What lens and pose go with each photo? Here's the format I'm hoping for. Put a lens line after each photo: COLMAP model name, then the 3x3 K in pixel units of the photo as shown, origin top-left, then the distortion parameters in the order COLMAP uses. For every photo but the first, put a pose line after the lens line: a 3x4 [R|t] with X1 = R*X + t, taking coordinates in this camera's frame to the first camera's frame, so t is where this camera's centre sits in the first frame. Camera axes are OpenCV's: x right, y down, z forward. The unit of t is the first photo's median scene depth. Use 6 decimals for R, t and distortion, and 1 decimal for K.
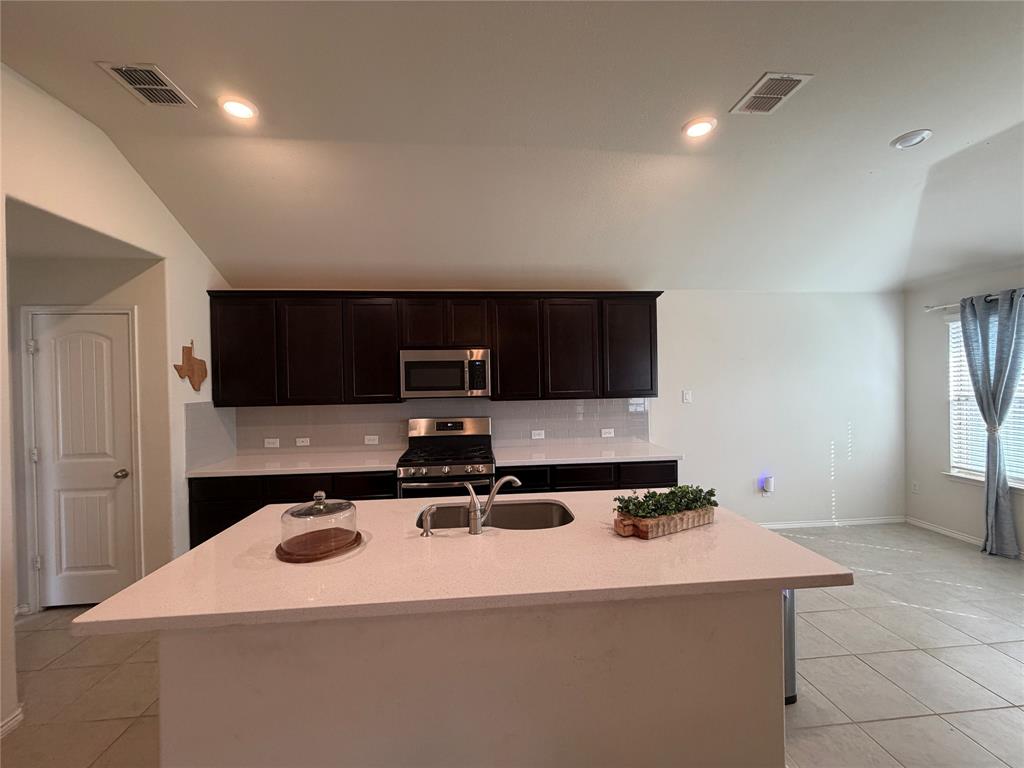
lens RADIAL K [[407.7, 0, 505.3], [0, 407.7, 382.9], [0, 0, 1]] dist [0.016717, 0.000204]
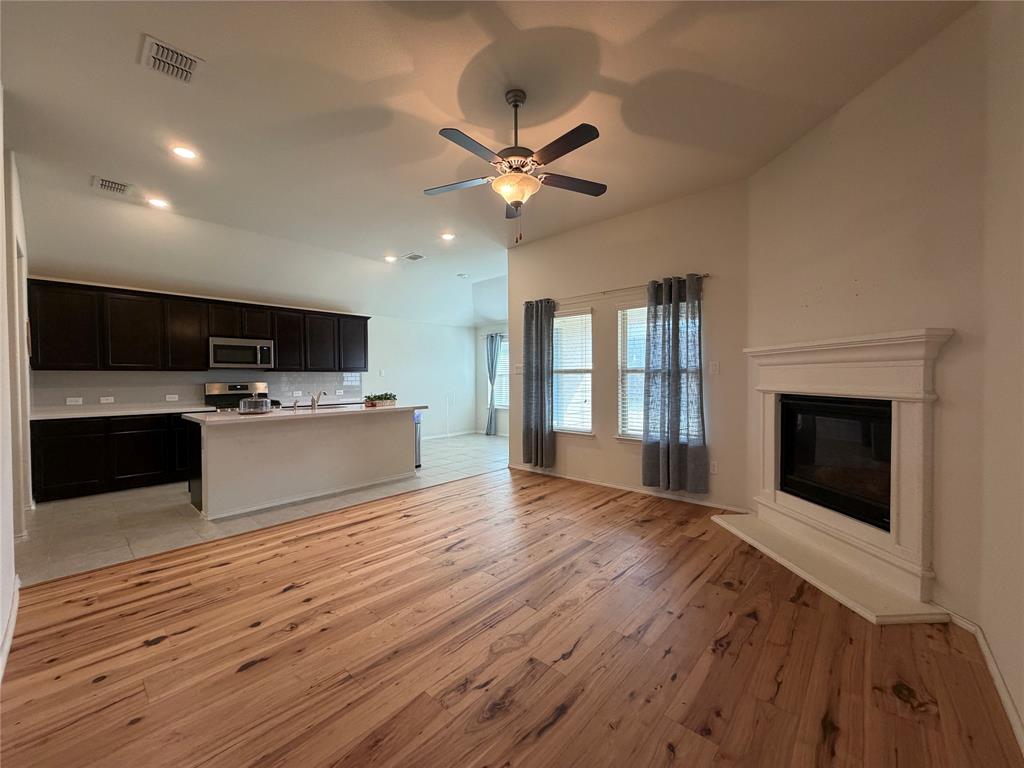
lens RADIAL K [[407.7, 0, 507.1], [0, 407.7, 382.4], [0, 0, 1]] dist [0.016717, 0.000204]
pose [[0.735175, 0.003565, 0.677868, -0.470667], [-0.005439, 0.999985, 0.000640, 0.083463], [-0.677855, -0.004158, 0.735183, -0.894992]]
